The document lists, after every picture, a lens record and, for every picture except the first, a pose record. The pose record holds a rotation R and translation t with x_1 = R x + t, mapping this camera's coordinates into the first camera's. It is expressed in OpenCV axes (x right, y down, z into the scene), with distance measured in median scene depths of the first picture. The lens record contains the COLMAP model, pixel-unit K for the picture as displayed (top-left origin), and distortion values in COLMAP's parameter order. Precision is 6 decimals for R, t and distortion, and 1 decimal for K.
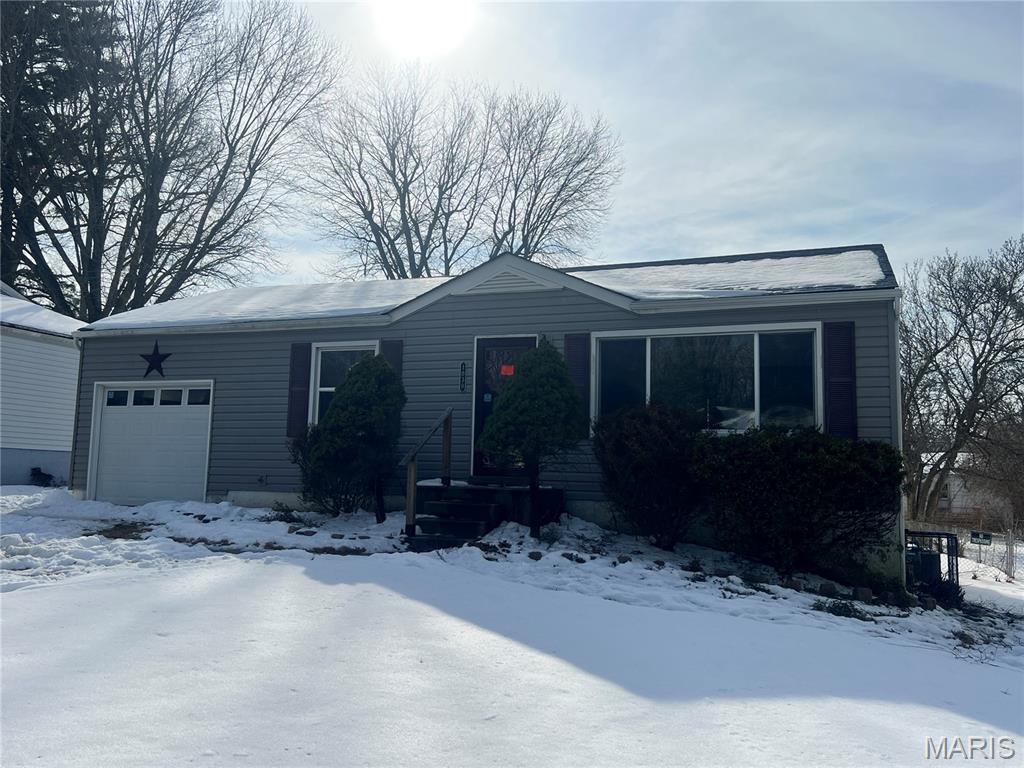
lens RADIAL K [[855.4, 0, 512.0], [0, 855.4, 384.0], [0, 0, 1]] dist [0.078400, -0.001032]
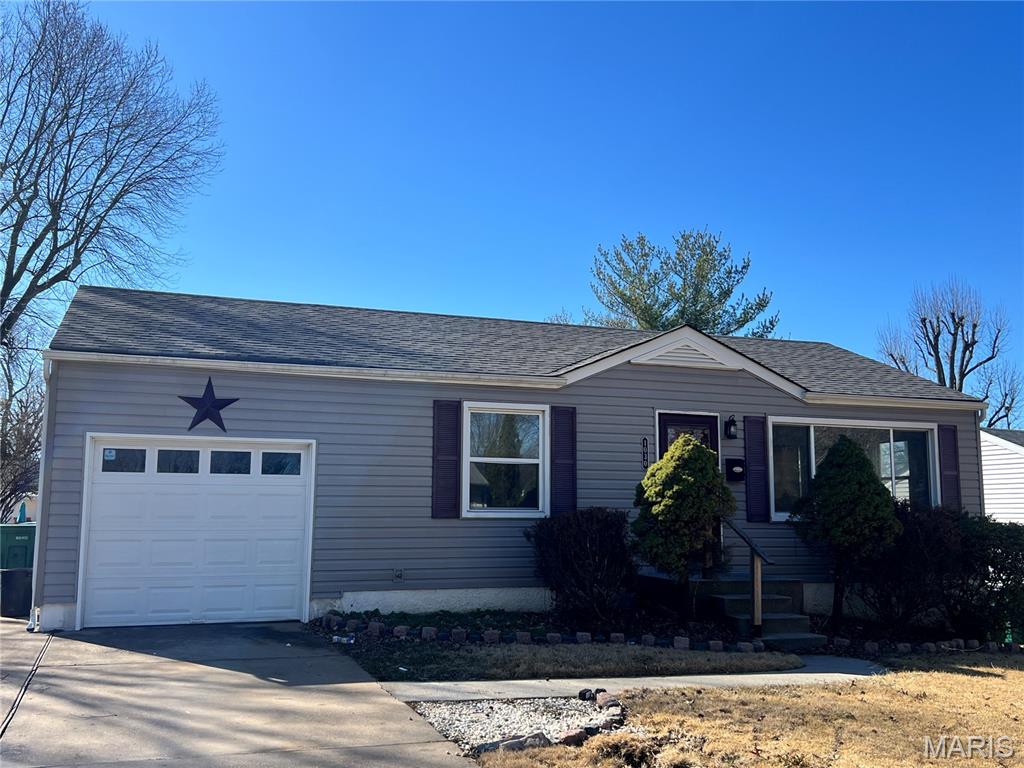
lens RADIAL K [[992.7, 0, 512.0], [0, 992.7, 384.0], [0, 0, 1]] dist [0.087318, -0.000146]
pose [[0.758036, 0.087742, 0.646284, -0.336515], [-0.040755, 0.995345, -0.087329, 0.006557], [-0.650938, 0.039860, 0.758084, 0.108426]]
